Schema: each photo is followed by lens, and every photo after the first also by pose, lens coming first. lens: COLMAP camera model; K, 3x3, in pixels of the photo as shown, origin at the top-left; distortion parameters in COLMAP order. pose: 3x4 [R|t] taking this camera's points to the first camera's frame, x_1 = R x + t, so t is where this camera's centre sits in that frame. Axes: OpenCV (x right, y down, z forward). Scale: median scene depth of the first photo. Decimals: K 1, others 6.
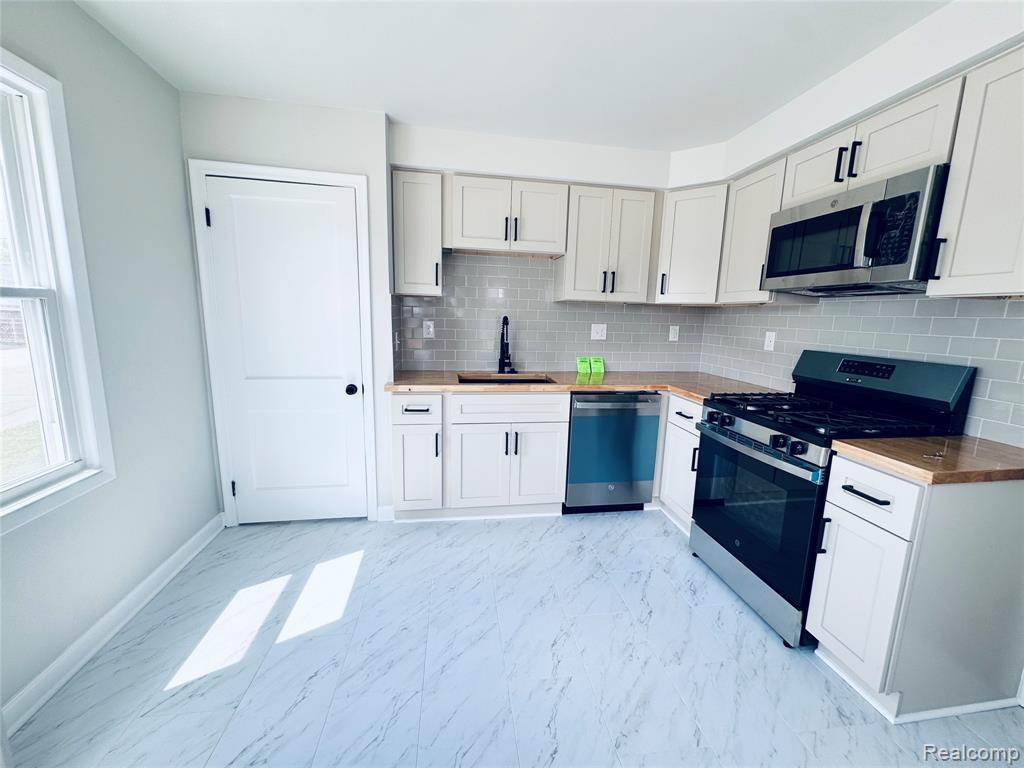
lens RADIAL K [[408.1, 0, 515.1], [0, 408.1, 382.6], [0, 0, 1]] dist [-0.003826, -0.000185]
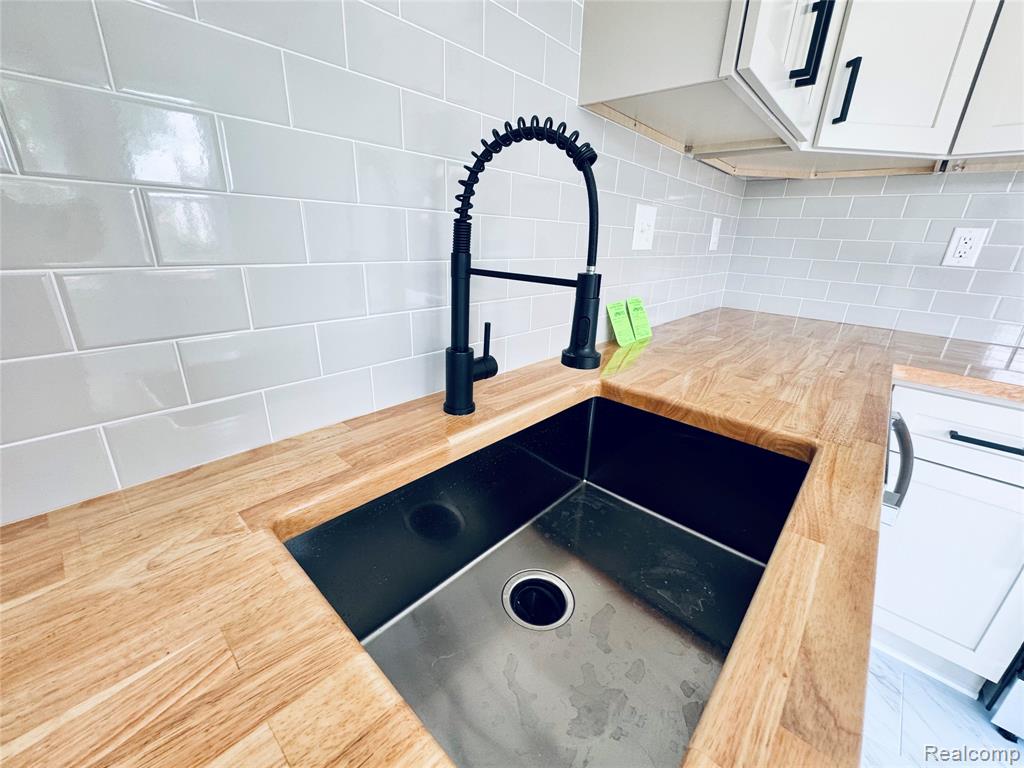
lens RADIAL K [[408.1, 0, 515.1], [0, 408.1, 382.6], [0, 0, 1]] dist [-0.003826, -0.000185]
pose [[0.774936, -0.212845, 0.595123, -0.180923], [0.083478, 0.967810, 0.237436, -0.113338], [-0.626503, -0.134318, 0.767759, 1.010001]]
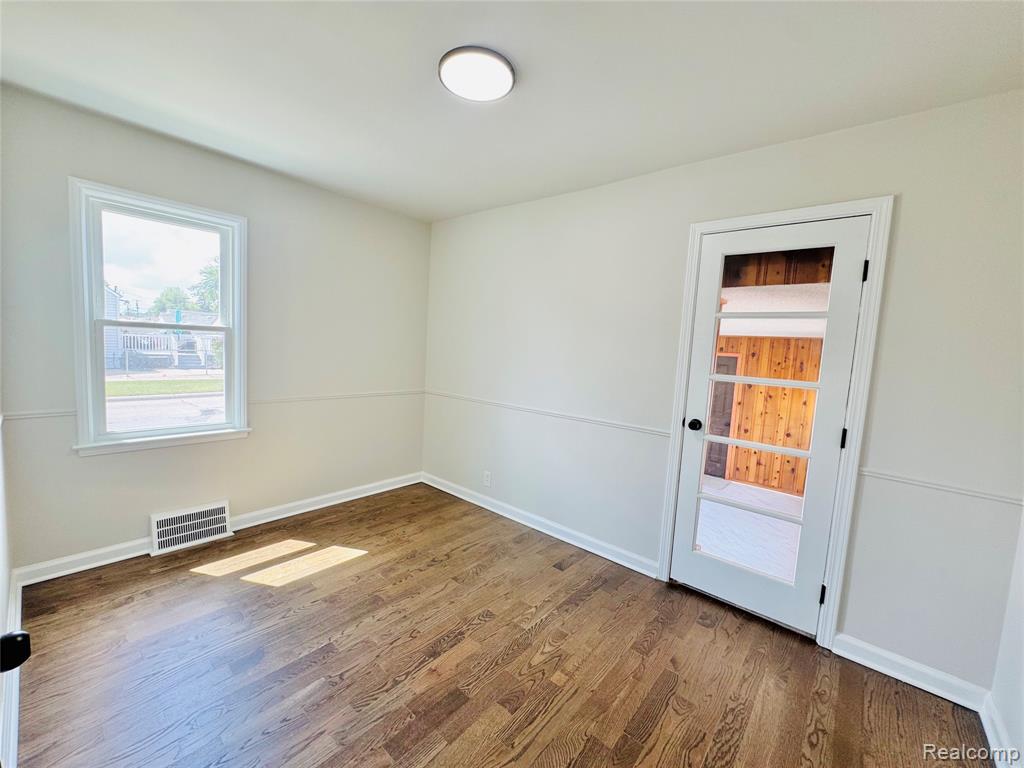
lens RADIAL K [[408.1, 0, 515.1], [0, 408.1, 382.6], [0, 0, 1]] dist [-0.003826, -0.000185]
pose [[0.656676, 0.071993, -0.750729, 0.668862], [-0.154445, 0.987174, -0.040428, -0.064498], [0.738190, 0.142494, 0.659372, 0.463343]]
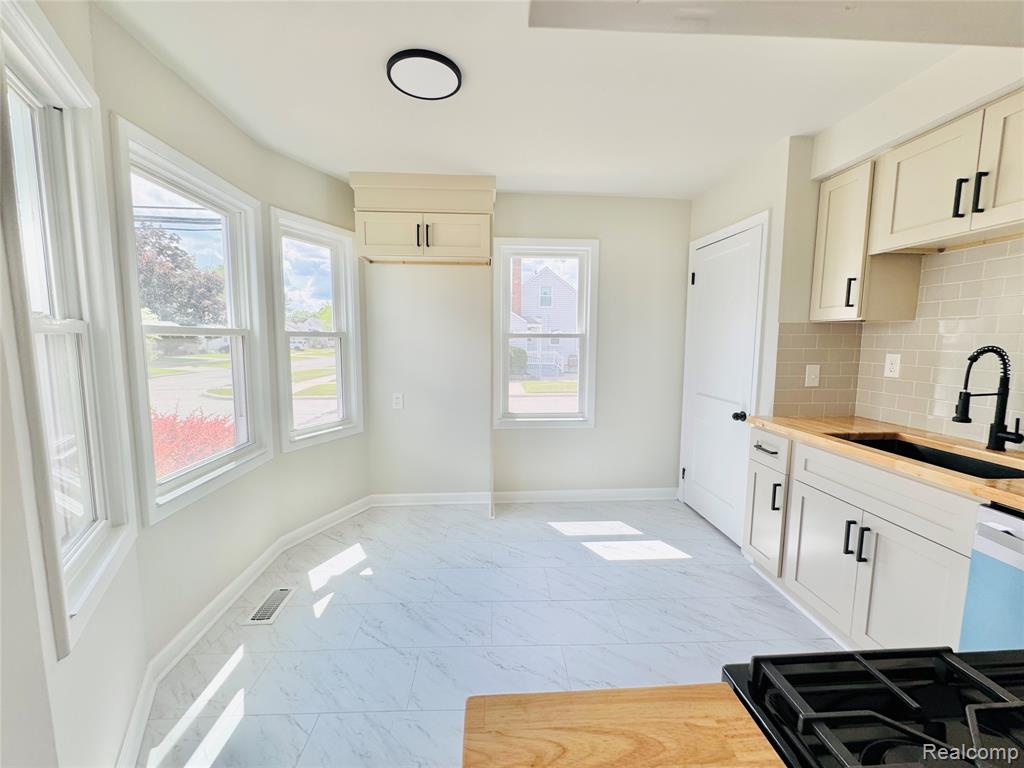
lens RADIAL K [[408.1, 0, 515.1], [0, 408.1, 382.6], [0, 0, 1]] dist [-0.003826, -0.000185]
pose [[-0.082379, 0.080447, -0.993349, 0.679801], [-0.169576, 0.981070, 0.093516, -0.067726], [0.982068, 0.176152, -0.067177, 0.492402]]
